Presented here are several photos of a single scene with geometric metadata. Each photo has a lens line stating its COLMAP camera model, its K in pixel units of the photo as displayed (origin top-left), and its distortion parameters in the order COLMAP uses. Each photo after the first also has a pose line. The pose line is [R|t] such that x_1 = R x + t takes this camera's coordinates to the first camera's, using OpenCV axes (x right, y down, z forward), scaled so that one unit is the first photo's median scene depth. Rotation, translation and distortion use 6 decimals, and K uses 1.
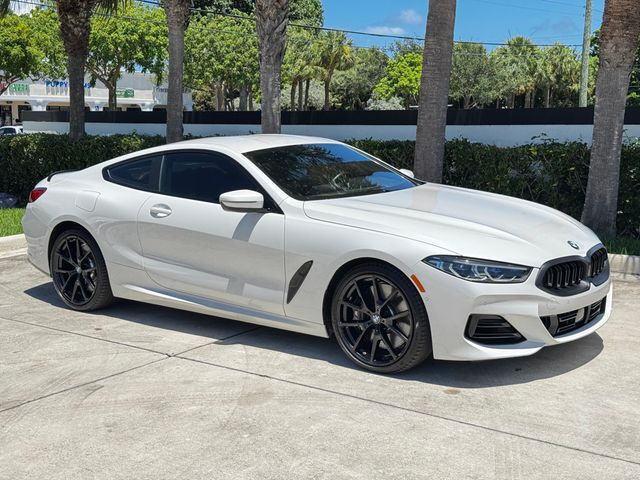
lens RADIAL K [[886.4, 0, 320.0], [0, 886.4, 240.0], [0, 0, 1]] dist [0.201488, -0.524176]
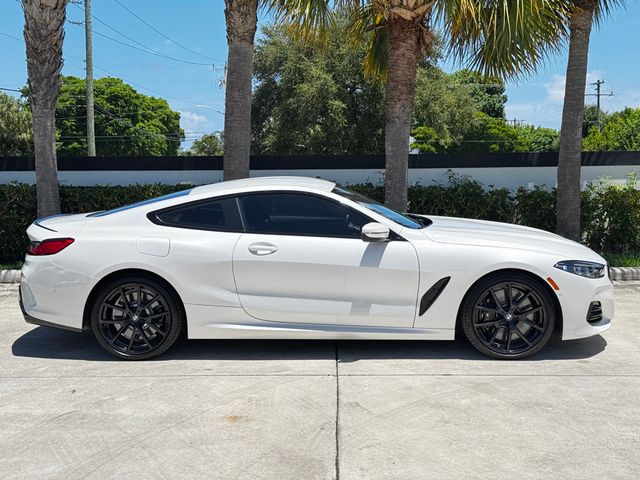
lens RADIAL K [[886.4, 0, 320.0], [0, 886.4, 240.0], [0, 0, 1]] dist [0.201488, -0.524176]
pose [[0.802570, -0.056750, 0.593852, -0.889835], [0.088717, 0.995750, -0.024741, -0.012596], [-0.589924, 0.072542, 0.804193, 0.123213]]
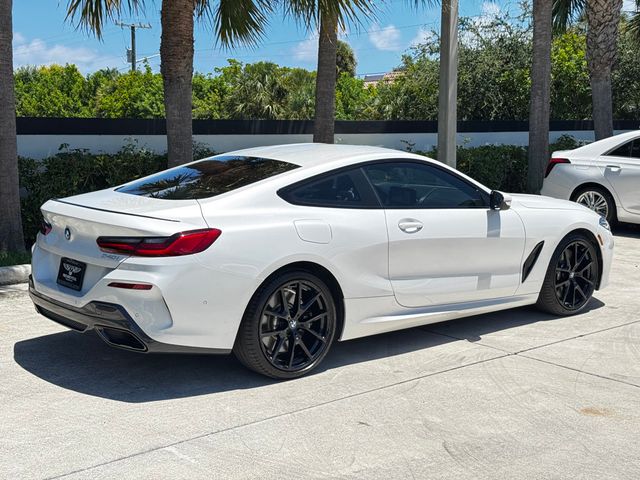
lens RADIAL K [[886.4, 0, 320.0], [0, 886.4, 240.0], [0, 0, 1]] dist [0.201488, -0.524176]
pose [[0.199456, -0.120541, 0.972464, -1.302756], [0.134504, 0.986380, 0.094678, -0.139966], [-0.970632, 0.111917, 0.212953, 1.057272]]
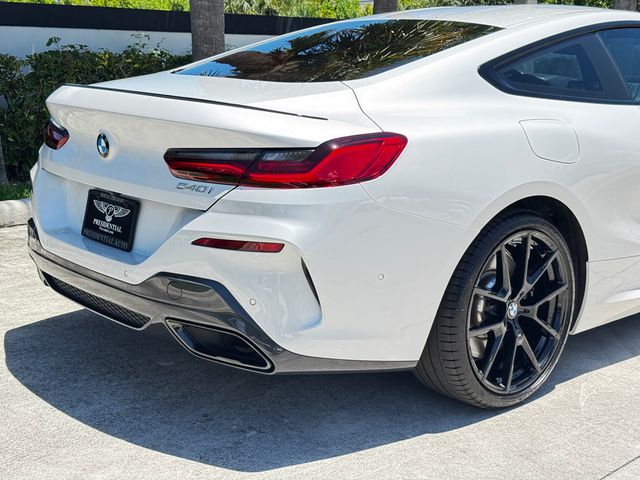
lens RADIAL K [[886.4, 0, 320.0], [0, 886.4, 240.0], [0, 0, 1]] dist [0.201488, -0.524176]
pose [[0.170336, -0.191390, 0.966621, -0.893684], [0.132330, 0.976514, 0.170029, -0.108464], [-0.976460, 0.098951, 0.191662, 1.317980]]
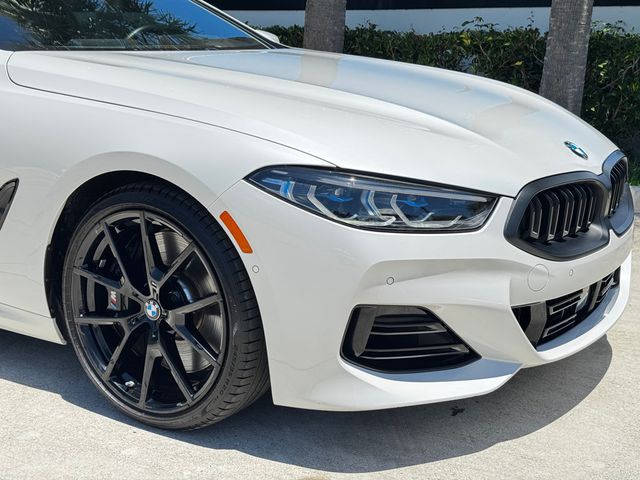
lens RADIAL K [[886.4, 0, 320.0], [0, 886.4, 240.0], [0, 0, 1]] dist [0.201488, -0.524176]
pose [[0.995535, 0.002370, 0.094368, 0.103032], [-0.009095, 0.997442, 0.070903, 0.020788], [-0.093959, -0.071445, 0.993009, 0.539387]]
